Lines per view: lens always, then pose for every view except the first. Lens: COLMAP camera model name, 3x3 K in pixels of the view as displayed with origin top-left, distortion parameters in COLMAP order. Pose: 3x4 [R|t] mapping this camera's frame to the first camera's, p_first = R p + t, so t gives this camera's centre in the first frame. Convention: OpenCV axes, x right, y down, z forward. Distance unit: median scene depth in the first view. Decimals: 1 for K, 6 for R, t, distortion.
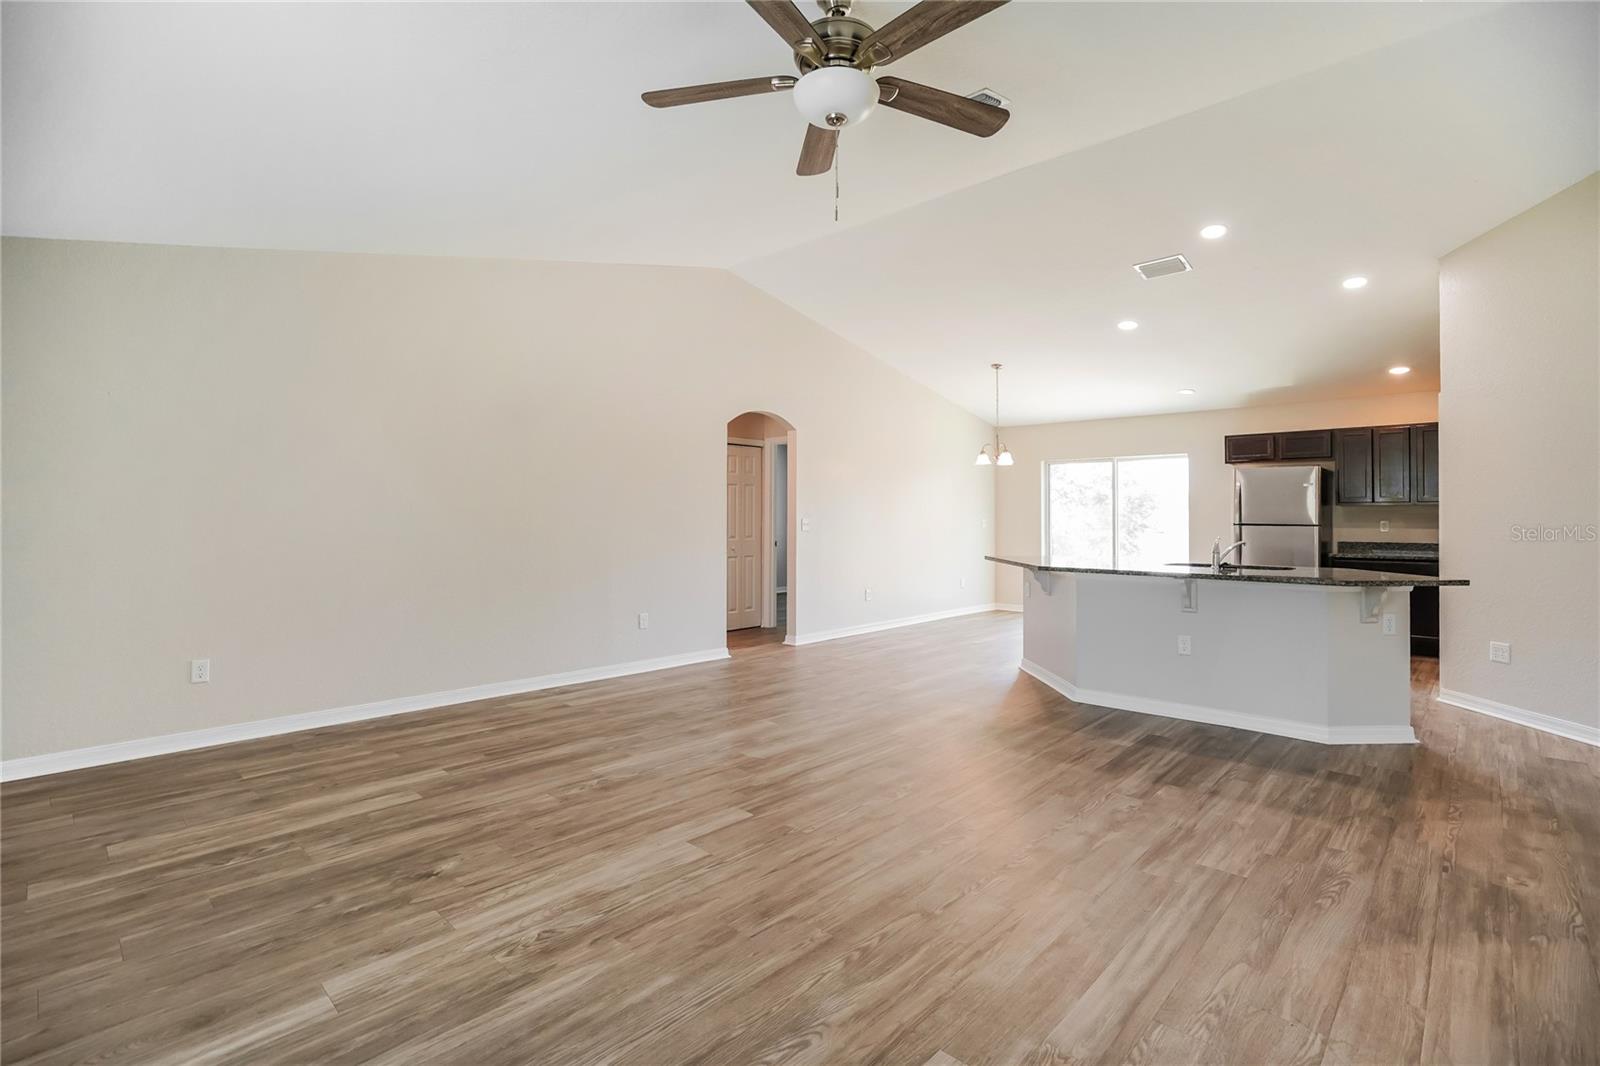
lens RADIAL K [[755.3, 0, 840.6], [0, 755.3, 533.6], [0, 0, 1]] dist [-0.022975, 0.008491]
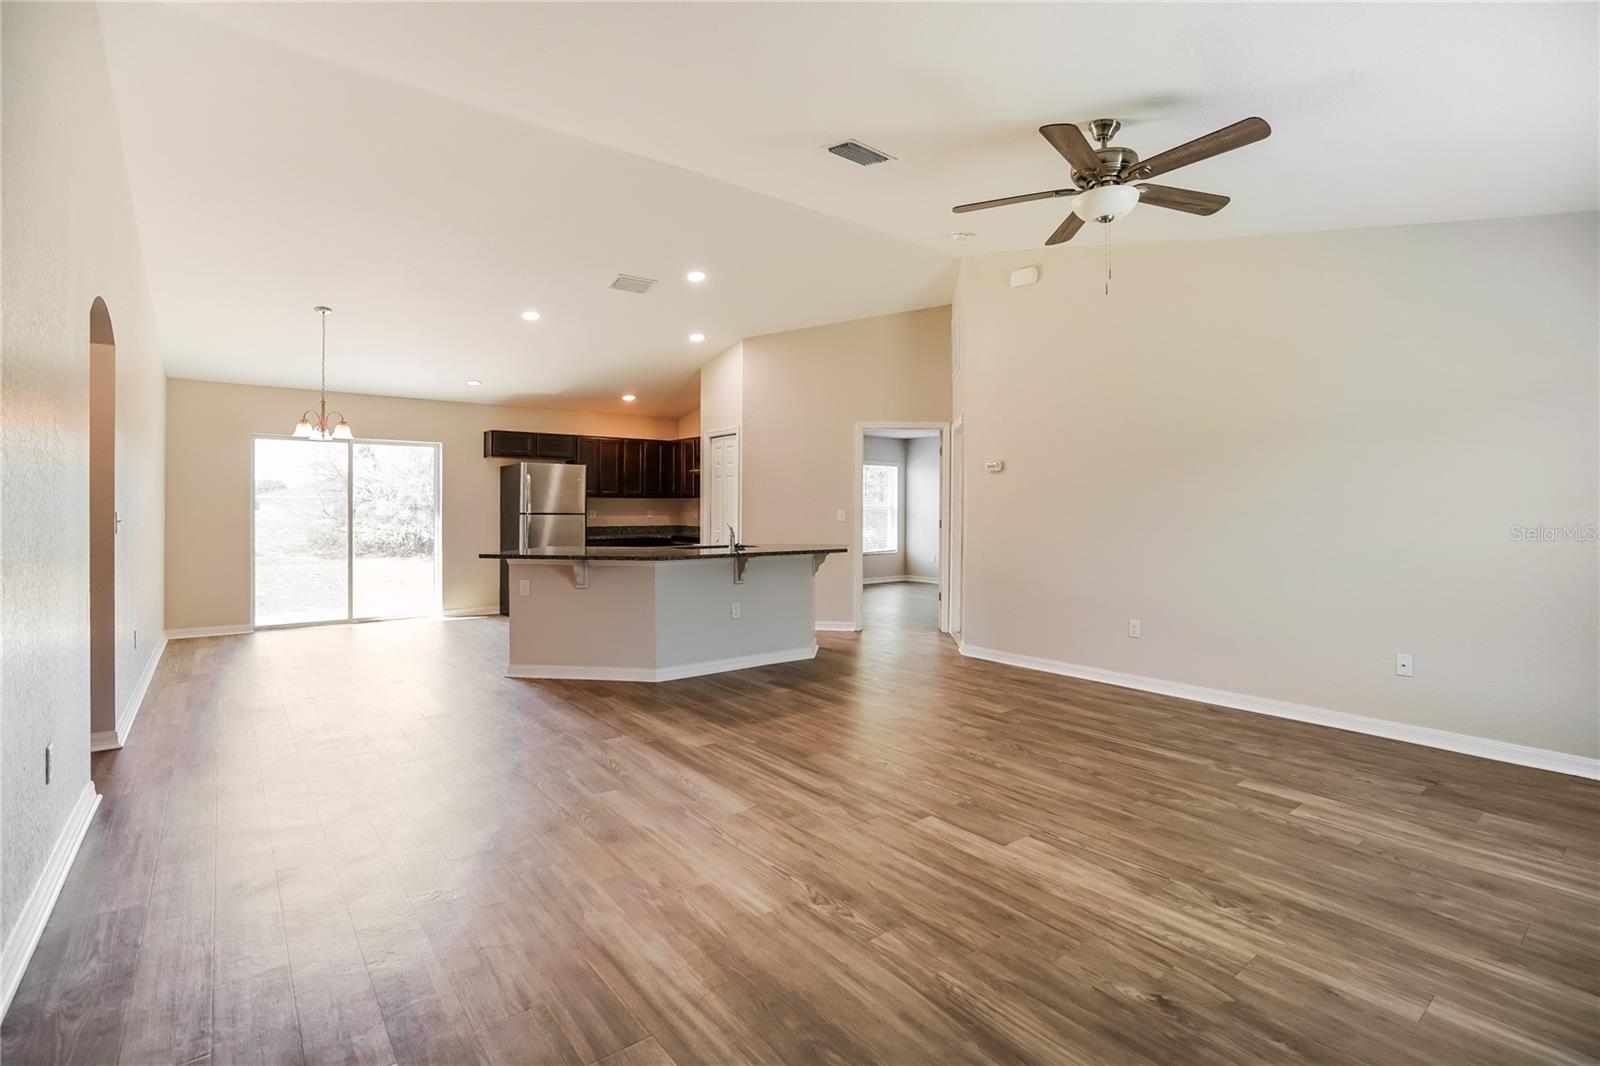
lens RADIAL K [[755.3, 0, 795.5], [0, 755.3, 517.9], [0, 0, 1]] dist [-0.022975, 0.008491]
pose [[0.143405, -0.003516, 0.989658, -1.304639], [0.013693, 0.999905, 0.001569, -0.008413], [-0.989569, 0.013327, 0.143440, 1.242165]]
